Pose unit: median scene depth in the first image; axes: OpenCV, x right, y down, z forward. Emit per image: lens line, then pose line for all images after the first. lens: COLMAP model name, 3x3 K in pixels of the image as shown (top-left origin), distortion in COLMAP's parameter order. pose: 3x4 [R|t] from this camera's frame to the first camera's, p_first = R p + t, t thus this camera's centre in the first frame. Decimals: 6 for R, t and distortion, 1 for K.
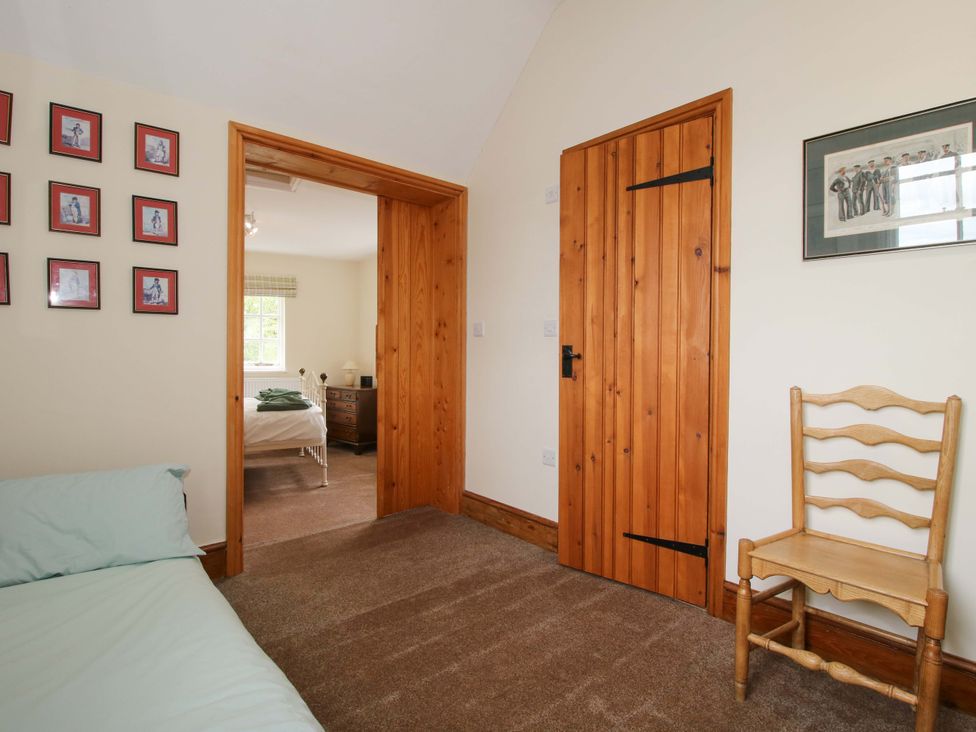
lens RADIAL K [[508.0, 0, 481.5], [0, 508.0, 357.9], [0, 0, 1]] dist [0.005303, -0.017412]
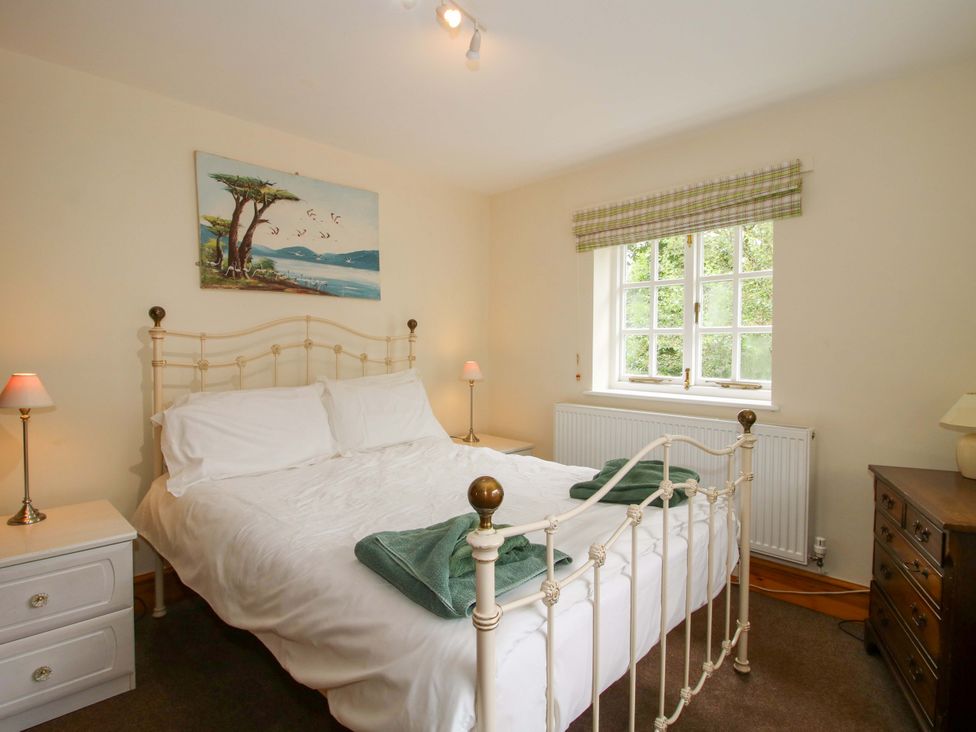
lens RADIAL K [[508.0, 0, 481.5], [0, 508.0, 357.9], [0, 0, 1]] dist [0.005303, -0.017412]
pose [[0.330796, 0.002904, -0.943698, -0.087976], [-0.005048, 0.999986, 0.001308, -0.010702], [0.943689, 0.004331, 0.330806, 0.655257]]
